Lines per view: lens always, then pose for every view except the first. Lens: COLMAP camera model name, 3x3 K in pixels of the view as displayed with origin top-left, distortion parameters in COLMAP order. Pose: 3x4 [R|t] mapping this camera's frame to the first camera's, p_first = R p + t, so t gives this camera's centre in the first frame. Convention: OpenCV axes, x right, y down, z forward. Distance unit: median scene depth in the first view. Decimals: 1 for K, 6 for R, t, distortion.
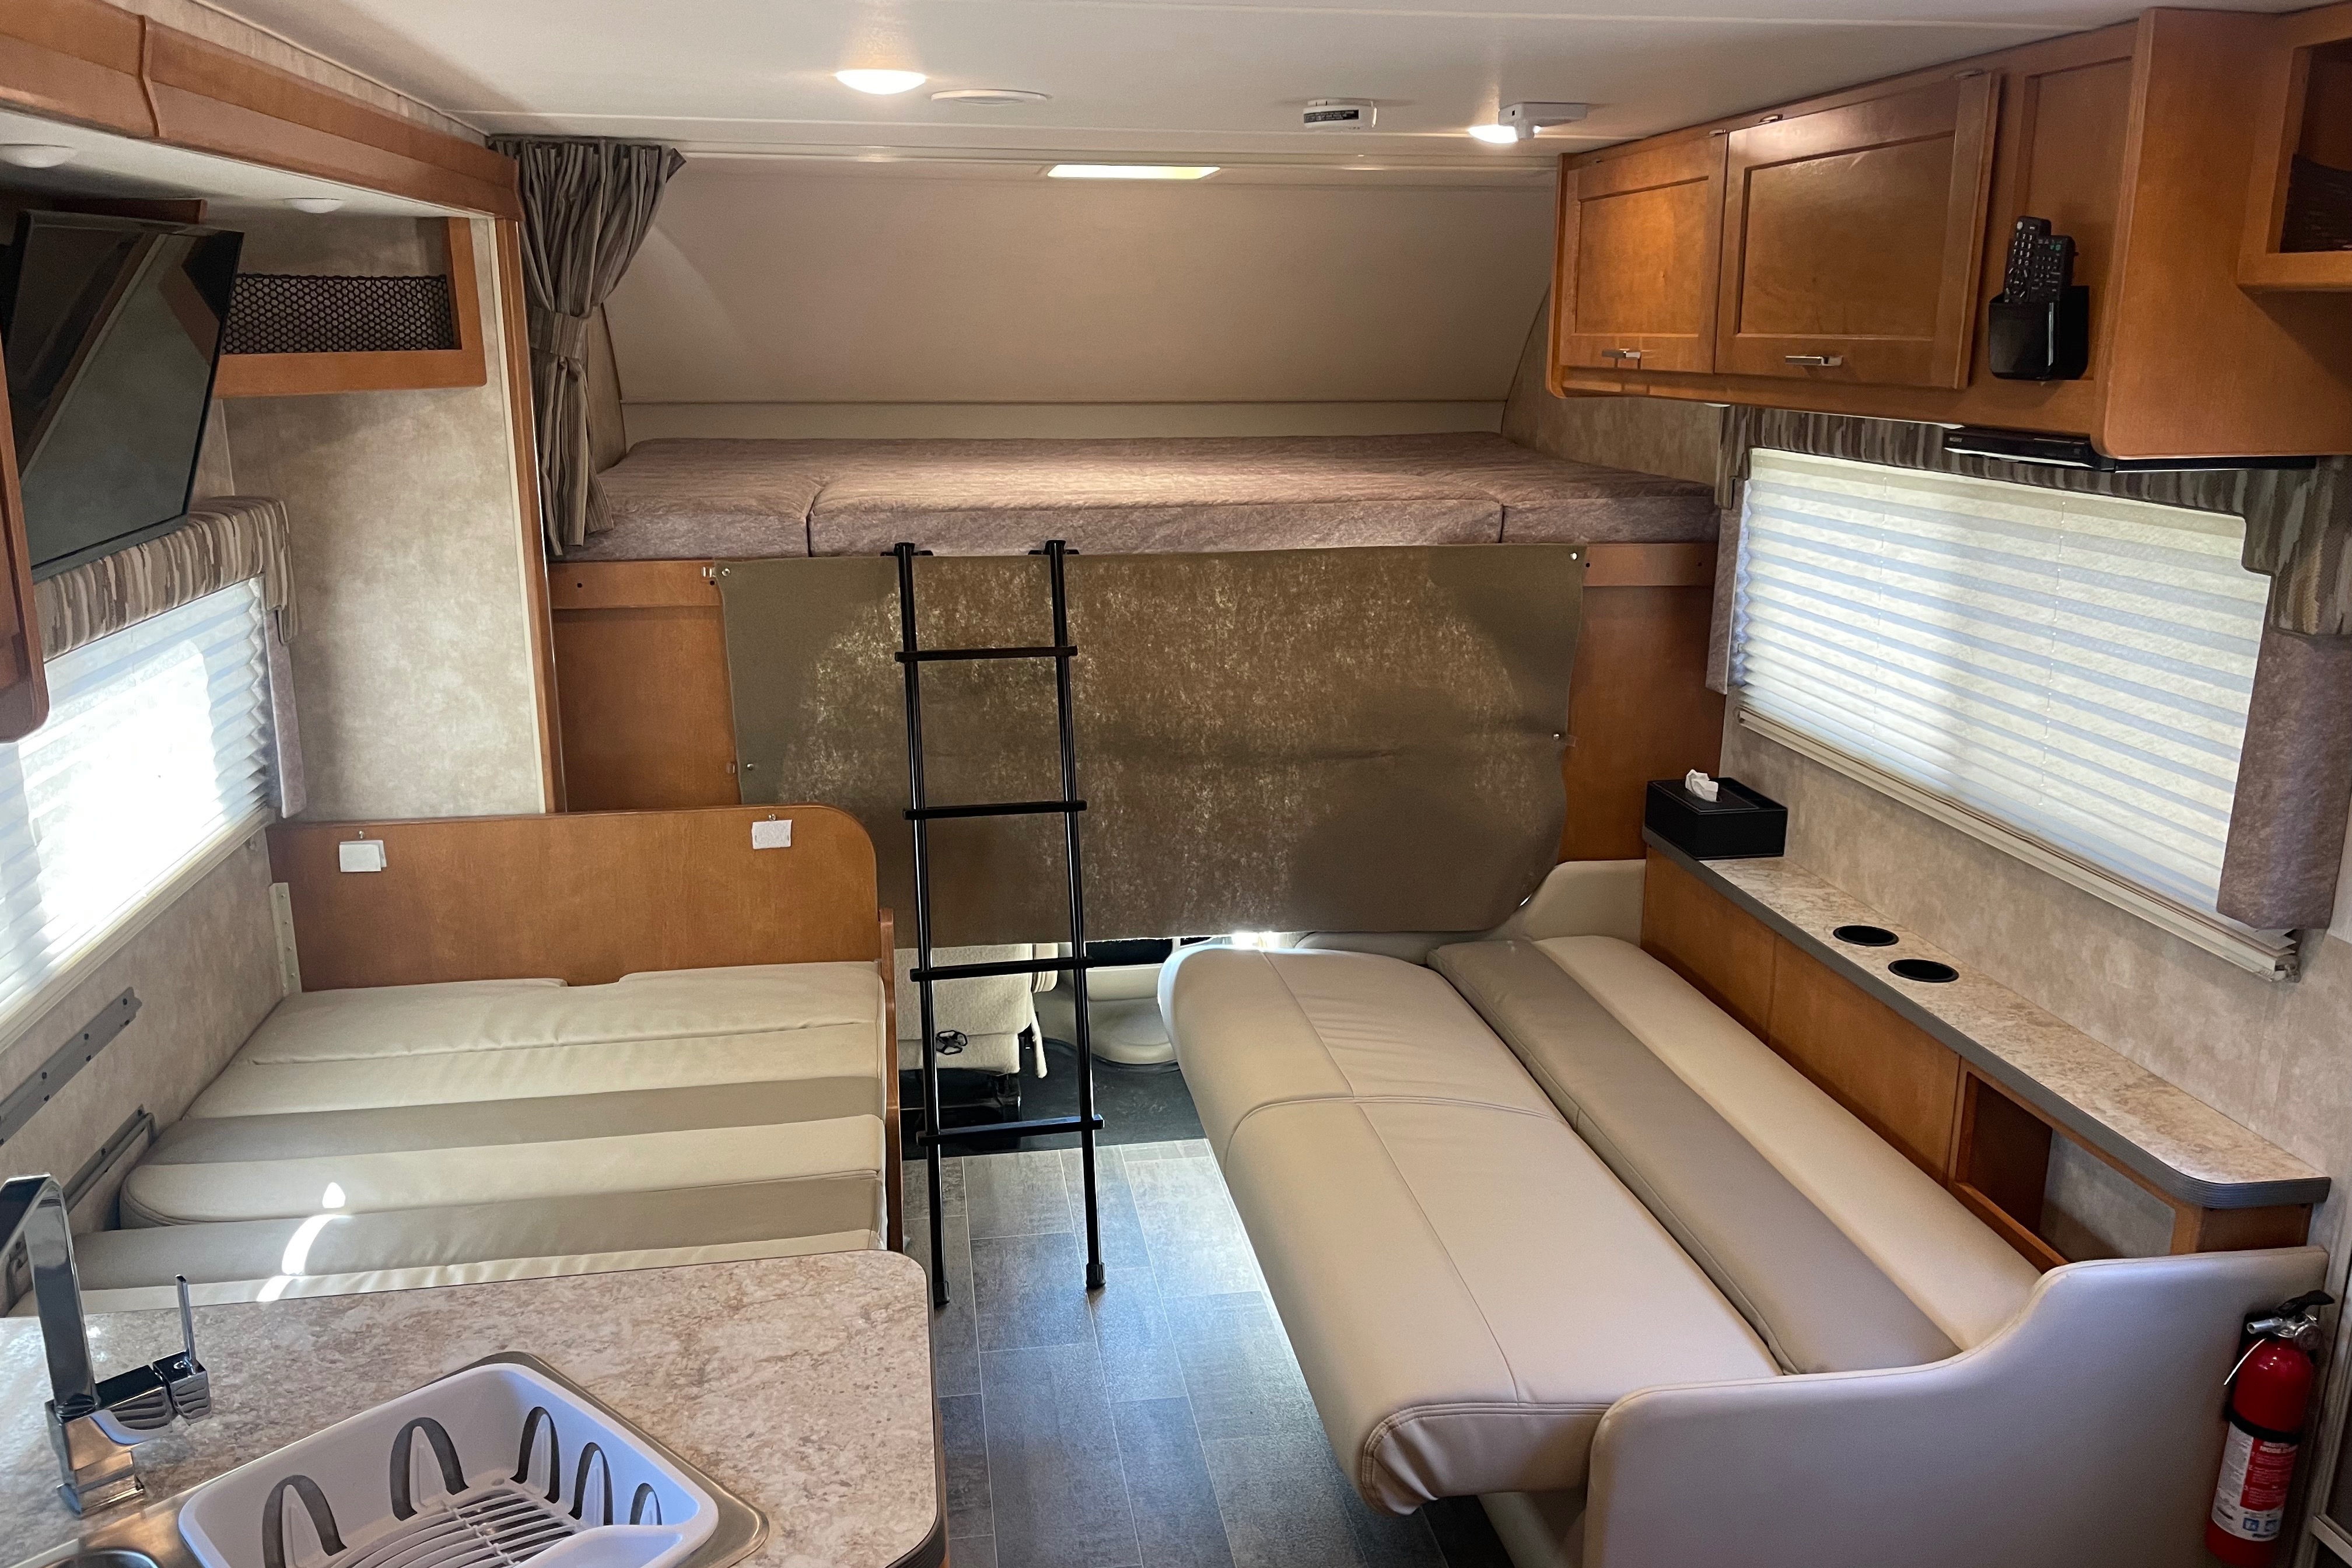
lens RADIAL K [[1772.4, 0, 1175.1], [0, 1772.4, 772.7], [0, 0, 1]] dist [0.014498, 0.002062]
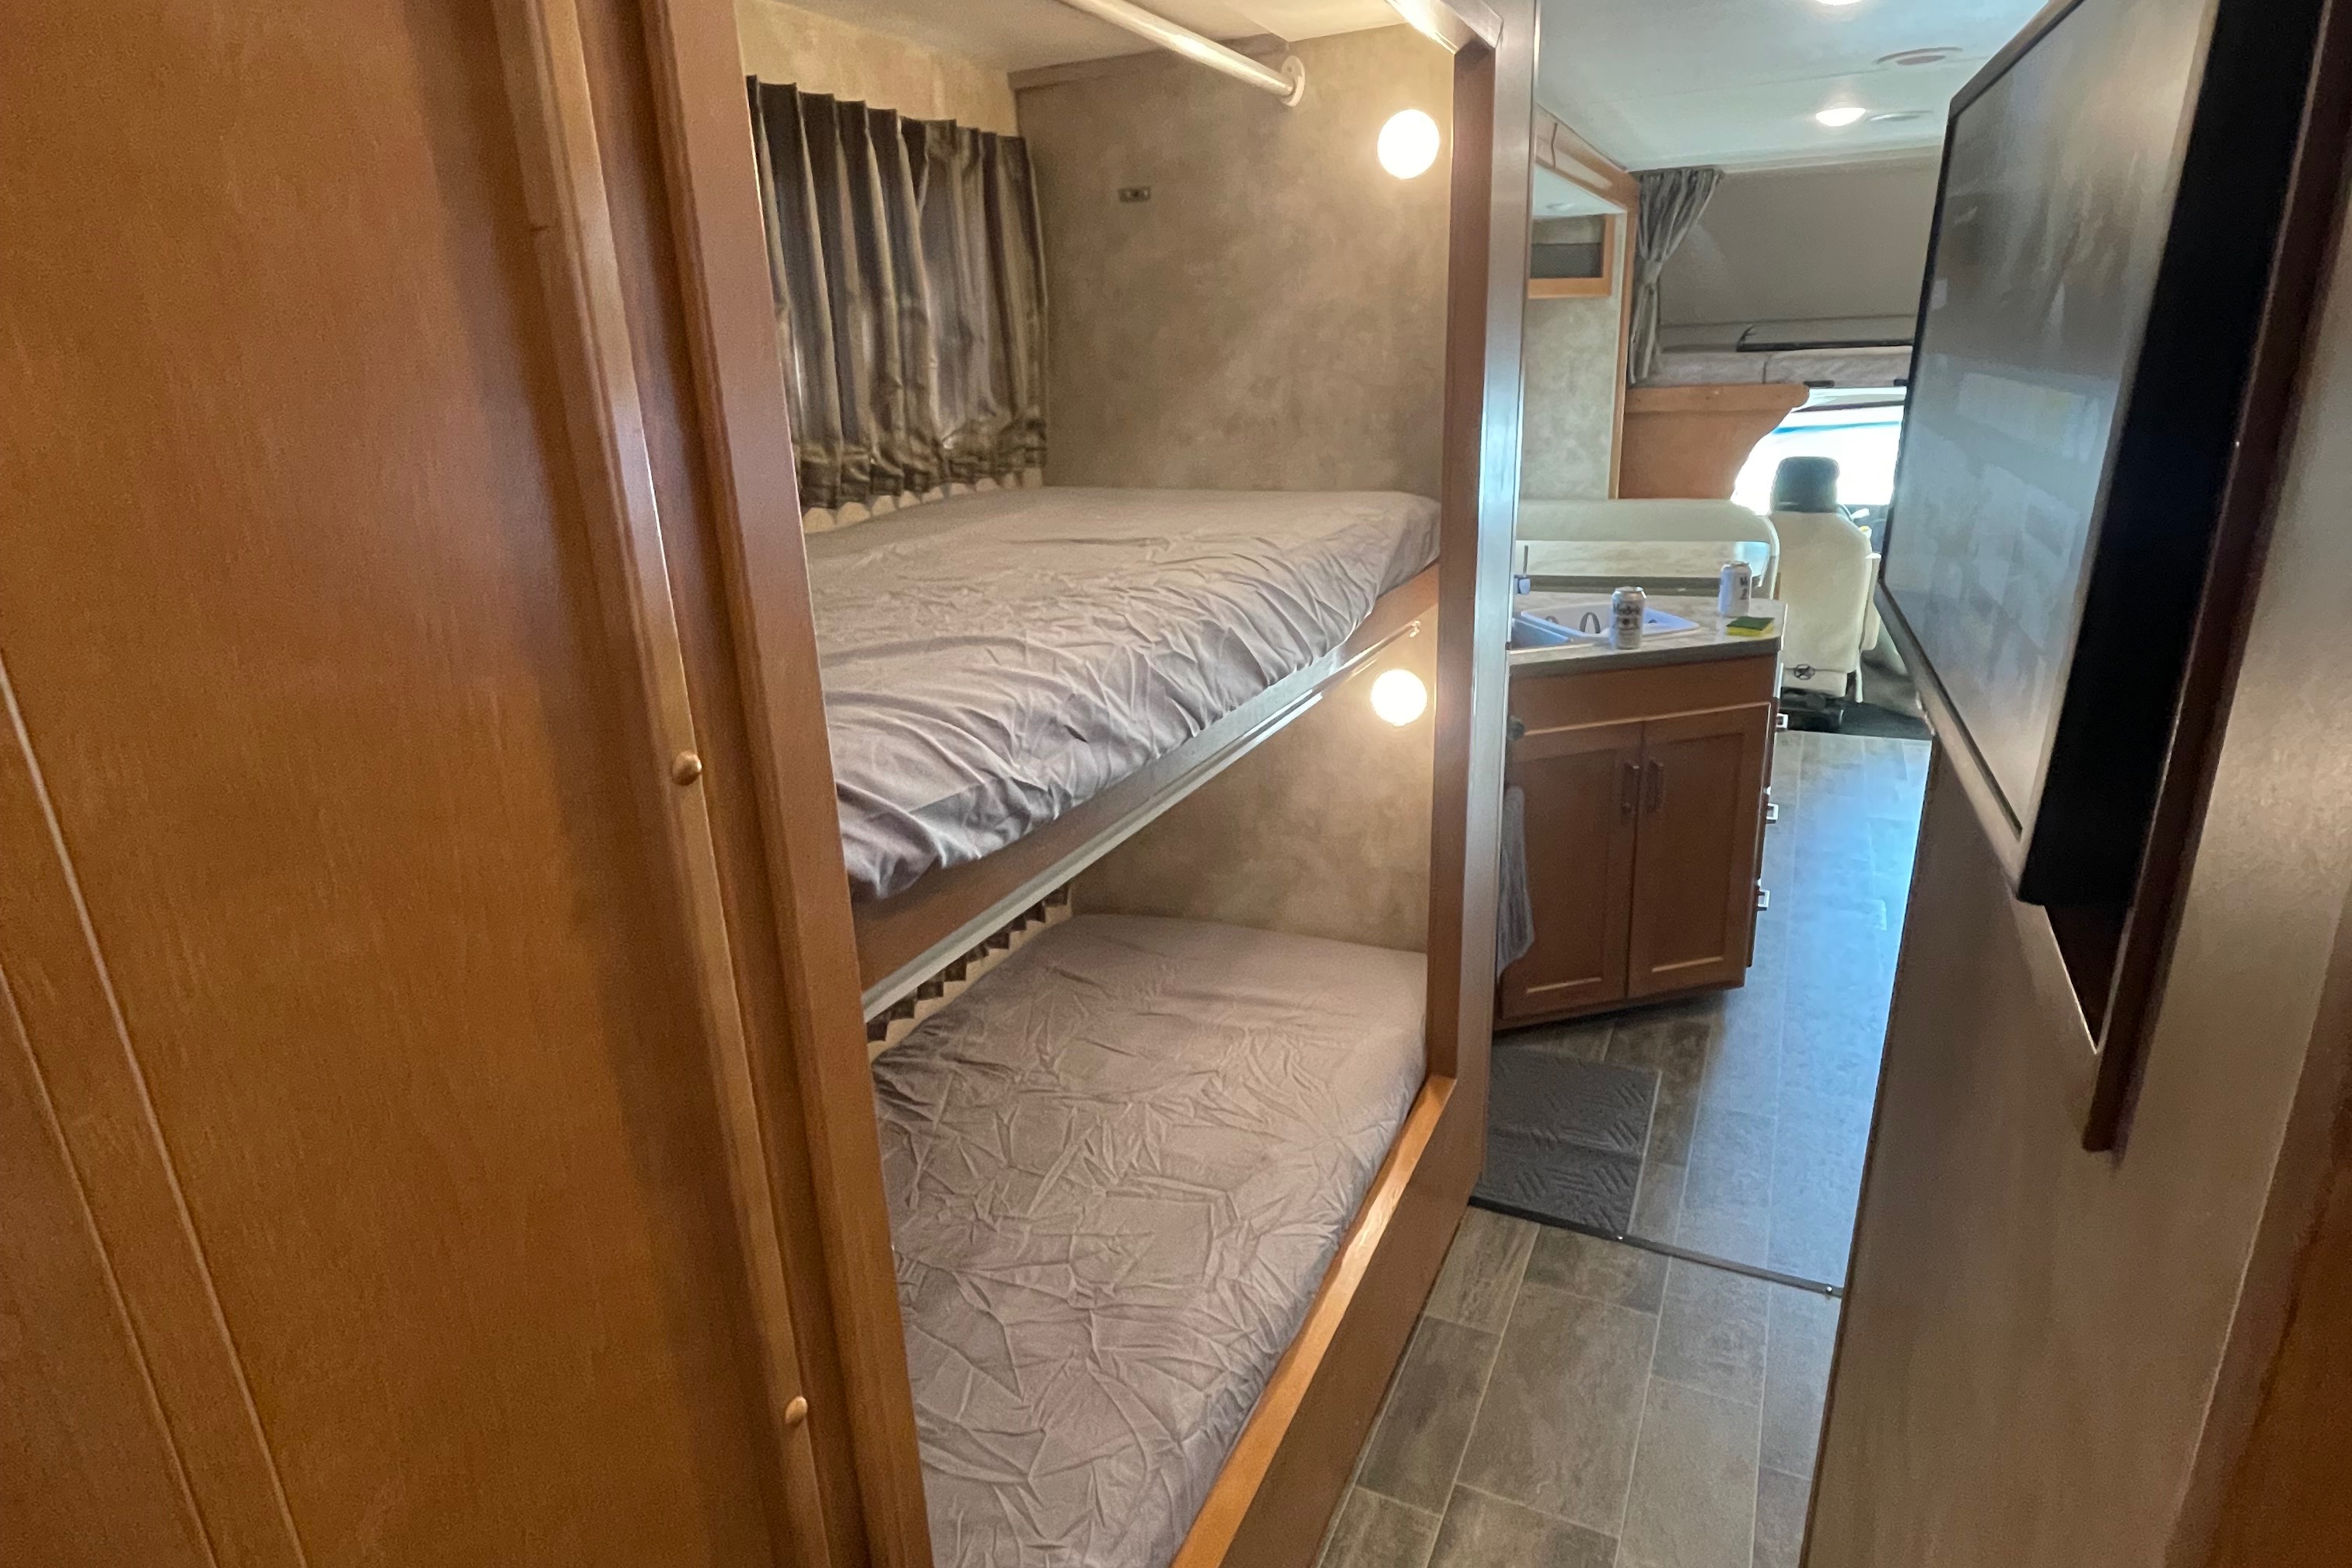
lens RADIAL K [[1273.1, 0, 1175.0], [0, 1273.1, 764.3], [0, 0, 1]] dist [0.000750, 0.000547]
pose [[0.819131, 0.142040, -0.555742, 0.099564], [-0.101441, 0.989456, 0.103374, 0.215433], [0.564566, -0.028302, 0.824903, -0.520224]]
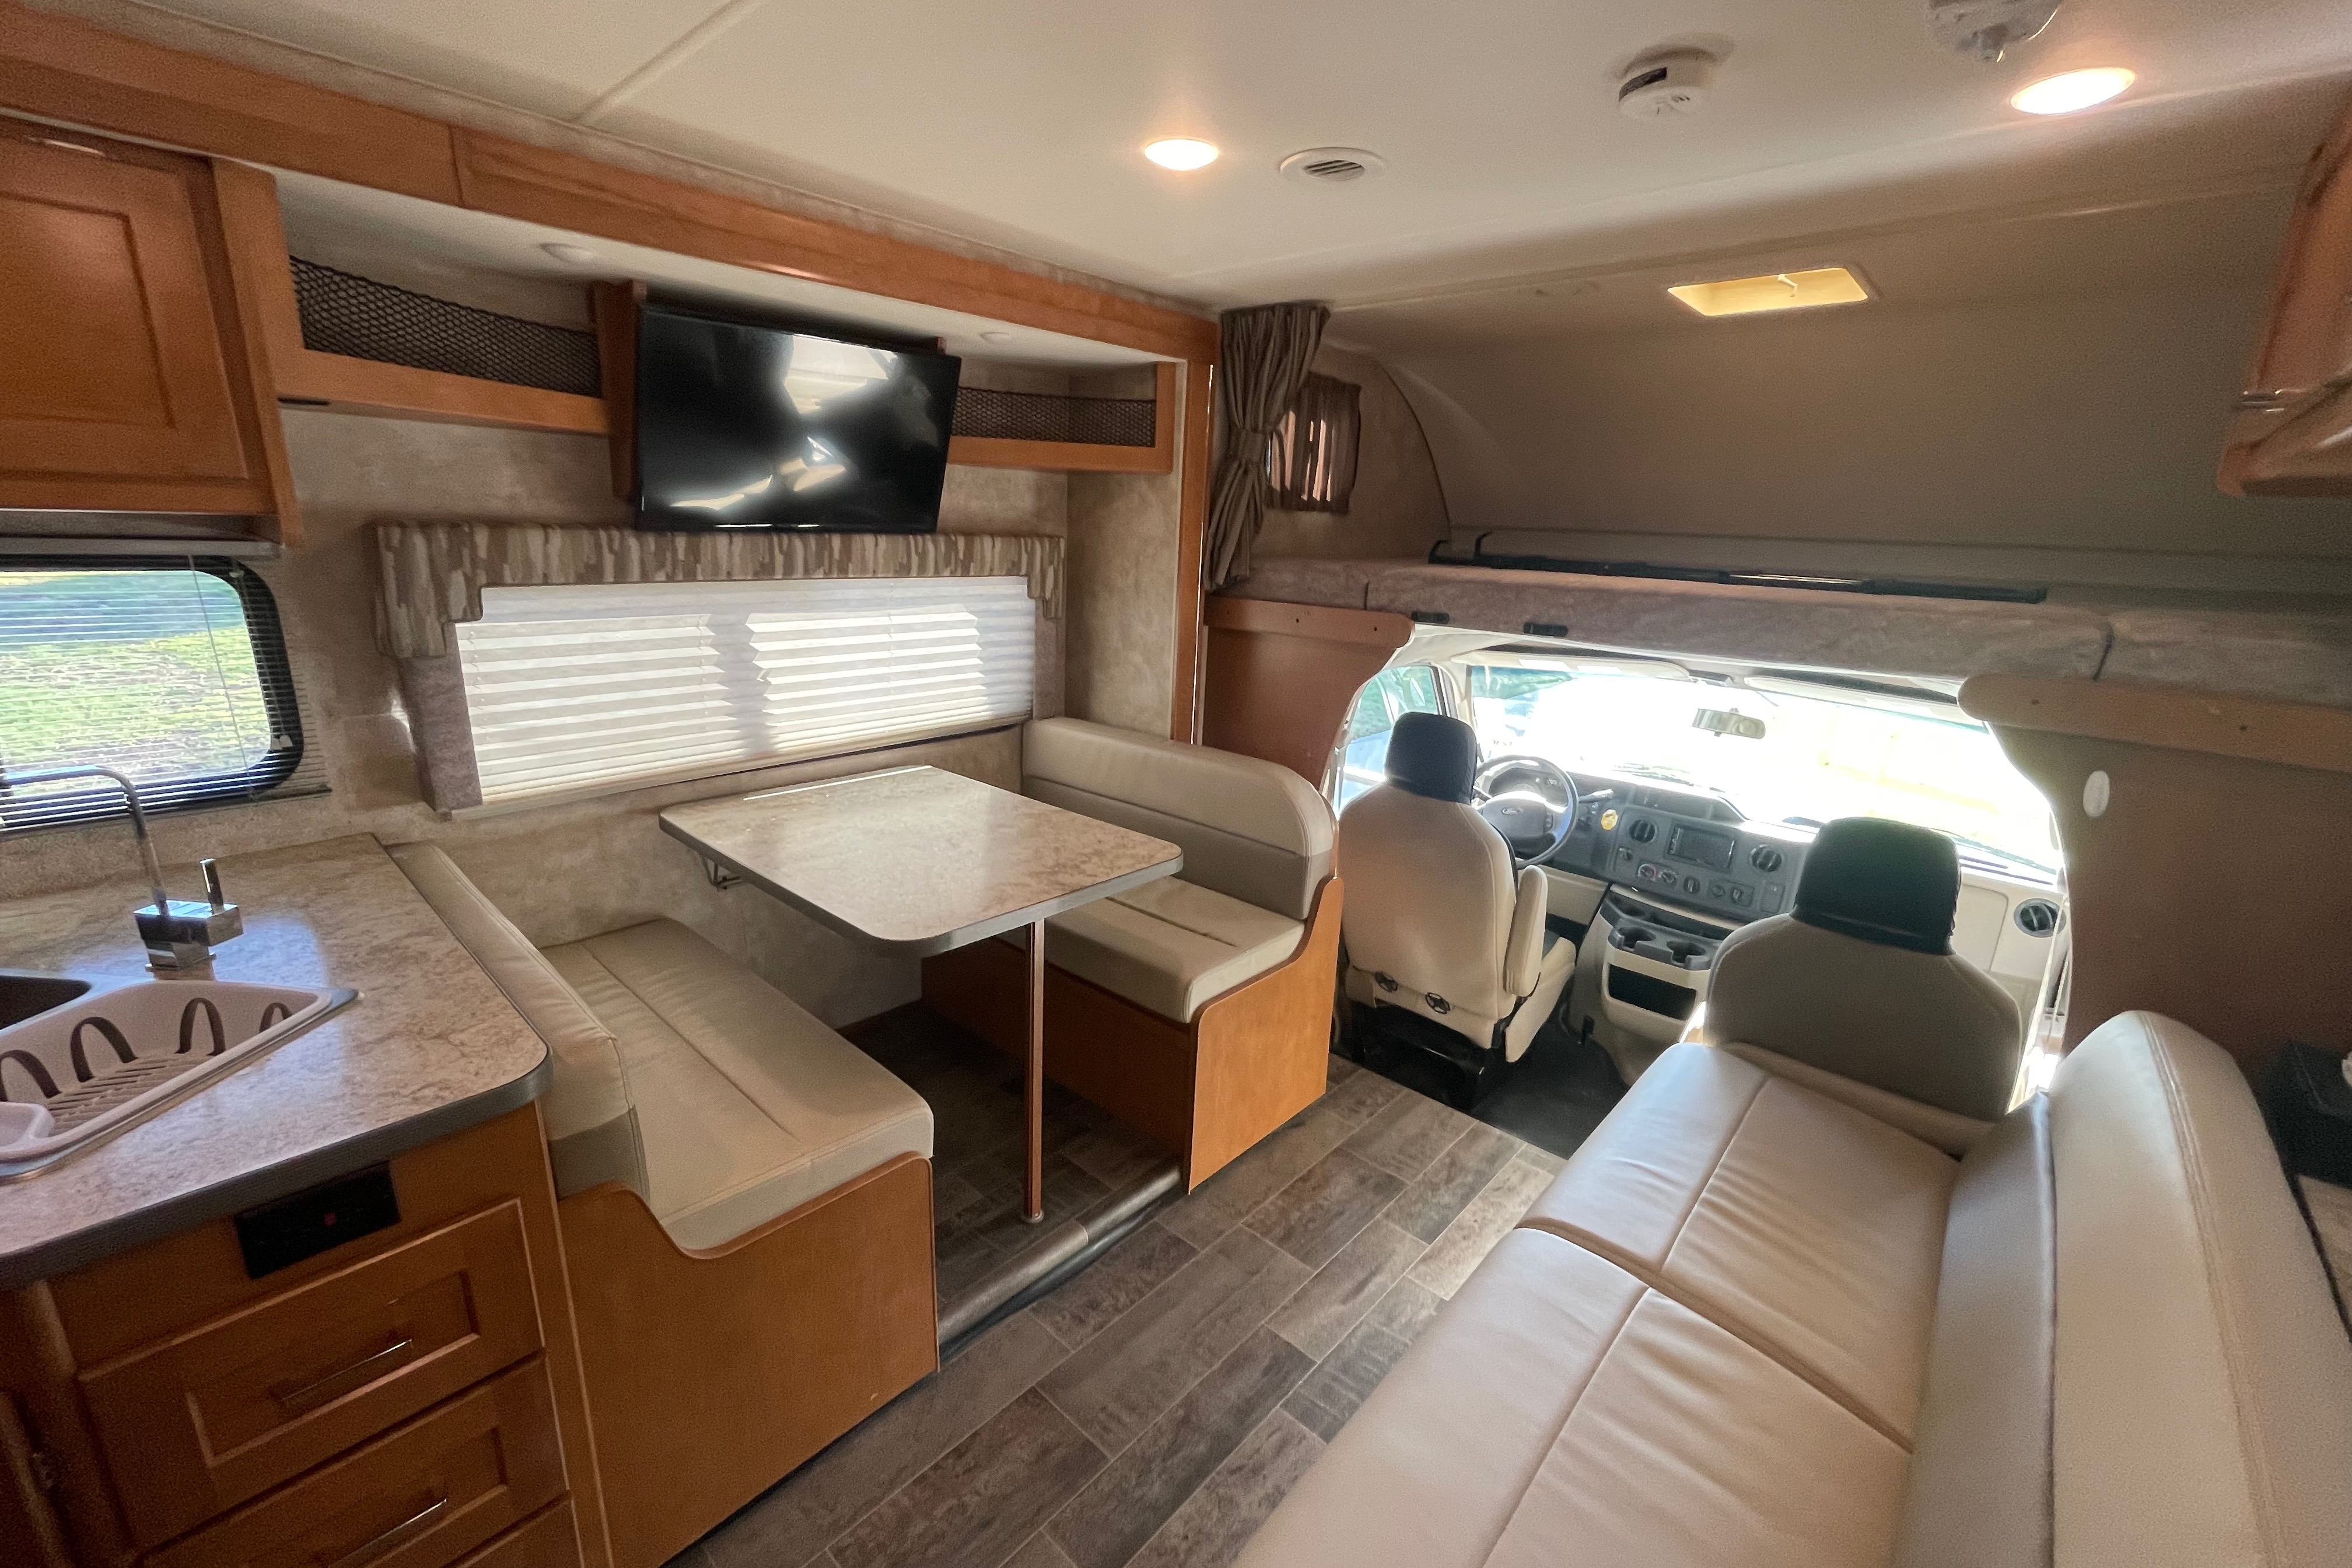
lens RADIAL K [[958.8, 0, 1162.9], [0, 958.8, 791.9], [0, 0, 1]] dist [-0.003683, 0.000054]
pose [[0.623362, 0.230716, -0.747121, 0.289874], [-0.228779, 0.967482, 0.107883, -0.034323], [0.747717, 0.103676, 0.655874, 0.453597]]
